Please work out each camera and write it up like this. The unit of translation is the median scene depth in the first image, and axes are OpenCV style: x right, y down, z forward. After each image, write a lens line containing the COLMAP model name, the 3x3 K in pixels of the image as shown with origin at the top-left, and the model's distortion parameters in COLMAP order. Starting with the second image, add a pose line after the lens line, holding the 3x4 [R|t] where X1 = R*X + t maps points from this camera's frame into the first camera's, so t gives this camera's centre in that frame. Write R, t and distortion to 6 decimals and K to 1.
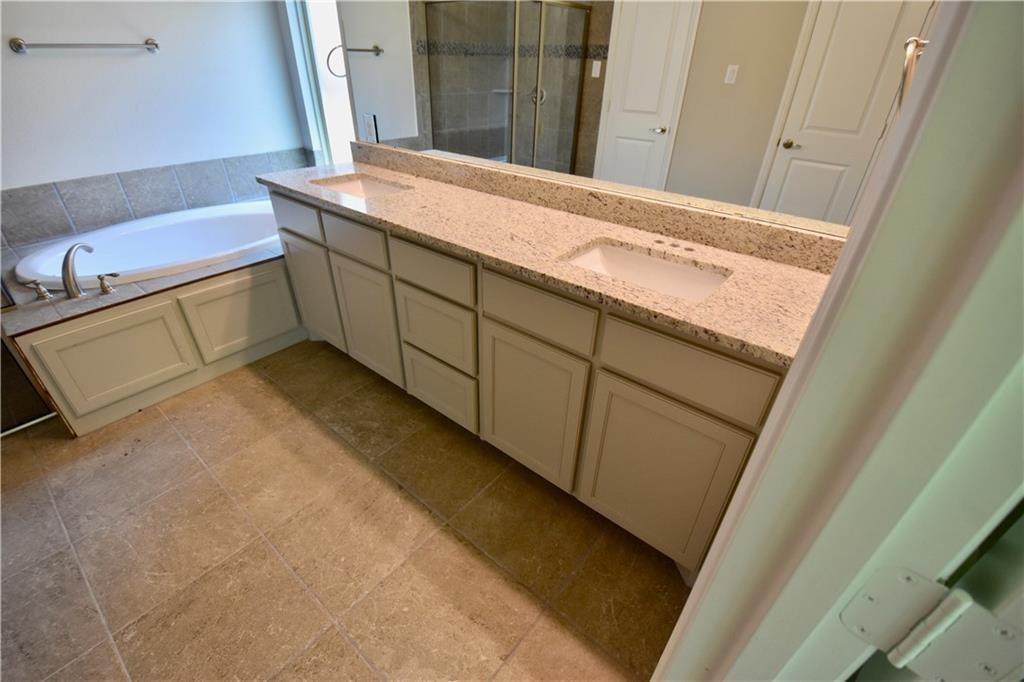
lens RADIAL K [[448.7, 0, 512.6], [0, 448.7, 349.7], [0, 0, 1]] dist [0.014569, -0.021481]
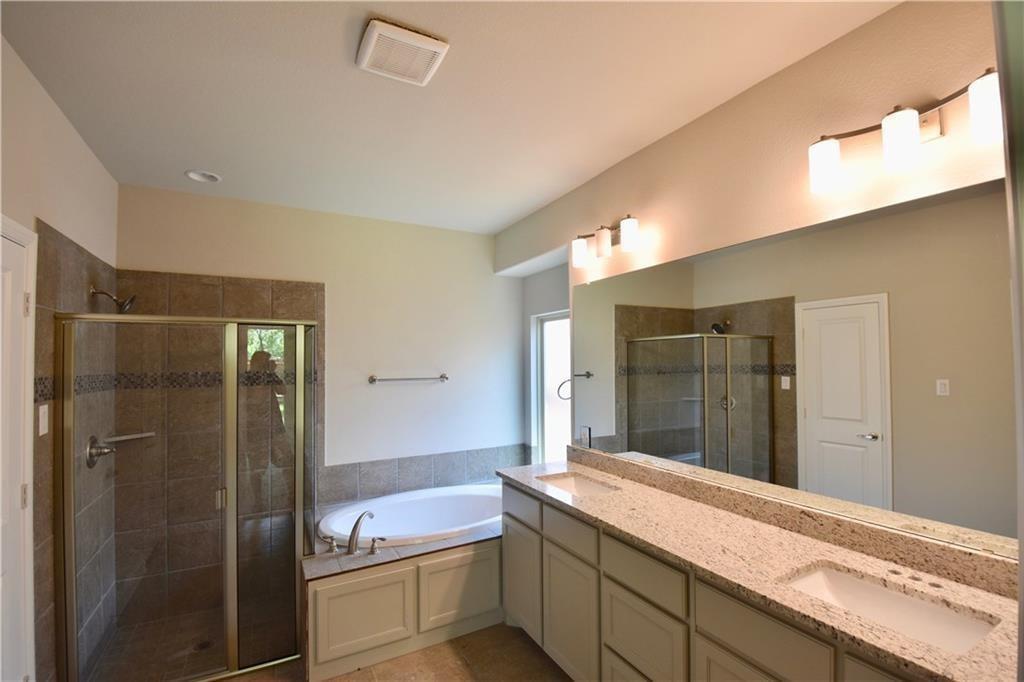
lens RADIAL K [[448.7, 0, 512.6], [0, 448.7, 349.7], [0, 0, 1]] dist [0.014569, -0.021481]
pose [[0.927342, -0.043612, -0.371664, -0.034843], [-0.174969, 0.827403, -0.533657, 0.007834], [0.330789, 0.559912, 0.759656, -0.168013]]
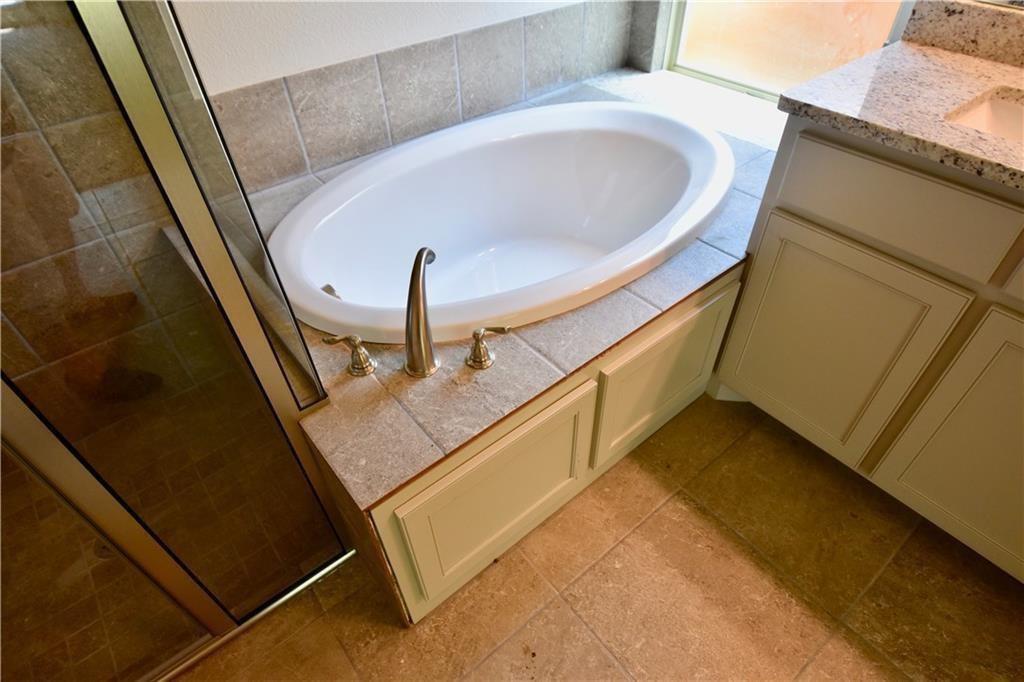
lens RADIAL K [[554.6, 0, 511.2], [0, 554.6, 350.5], [0, 0, 1]] dist [0.021847, -0.028215]
pose [[0.978820, 0.100215, -0.178516, -0.765957], [-0.063906, 0.977991, 0.198619, -0.257535], [0.194492, -0.183004, 0.963682, 0.437929]]
